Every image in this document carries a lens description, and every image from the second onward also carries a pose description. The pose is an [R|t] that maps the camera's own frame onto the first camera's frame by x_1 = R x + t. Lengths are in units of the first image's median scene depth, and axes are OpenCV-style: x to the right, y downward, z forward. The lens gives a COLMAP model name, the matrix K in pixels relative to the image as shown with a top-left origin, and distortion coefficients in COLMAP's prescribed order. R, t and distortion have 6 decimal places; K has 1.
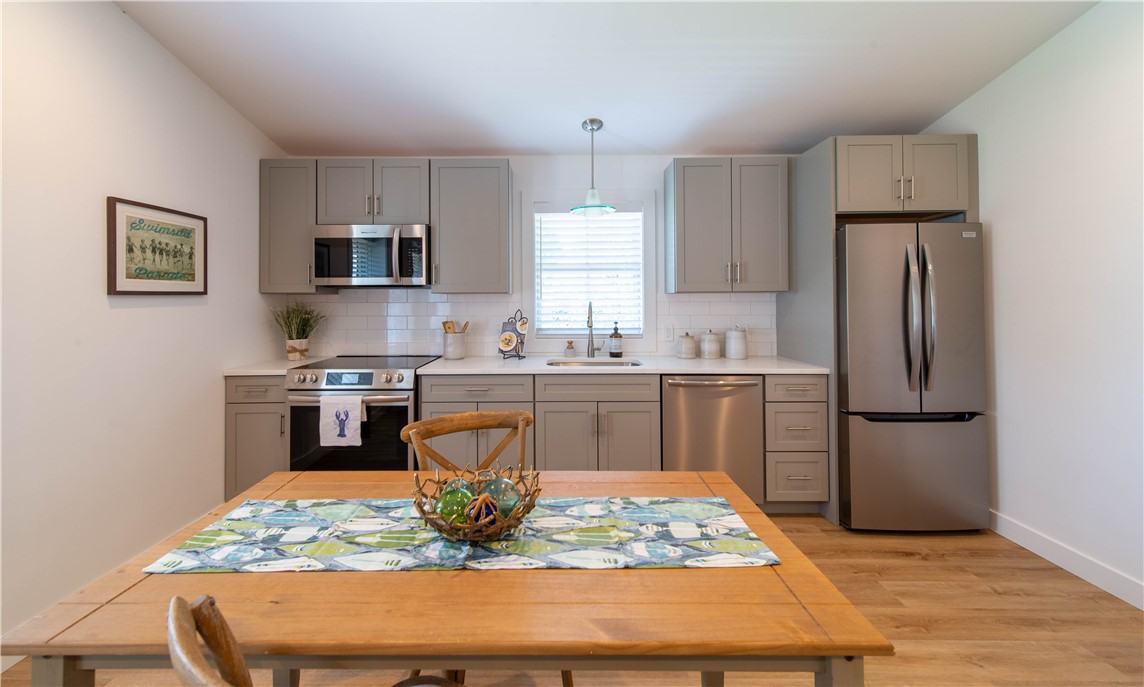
lens RADIAL K [[448.9, 0, 556.4], [0, 448.9, 294.8], [0, 0, 1]] dist [0.007111, -0.000481]
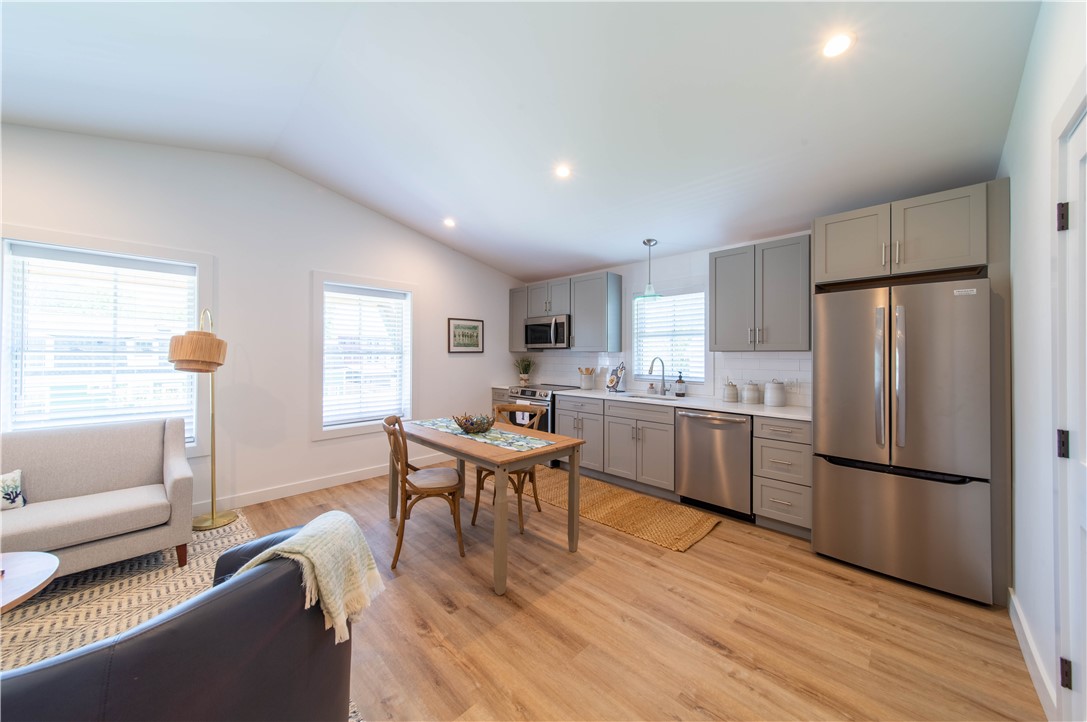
lens RADIAL K [[375.7, 0, 538.3], [0, 375.7, 354.3], [0, 0, 1]] dist [0.008076, -0.000784]
pose [[0.711084, 0.005729, -0.703084, 0.798715], [0.001491, 0.999952, 0.009656, -0.009902], [0.703105, -0.007915, 0.711042, -0.205034]]
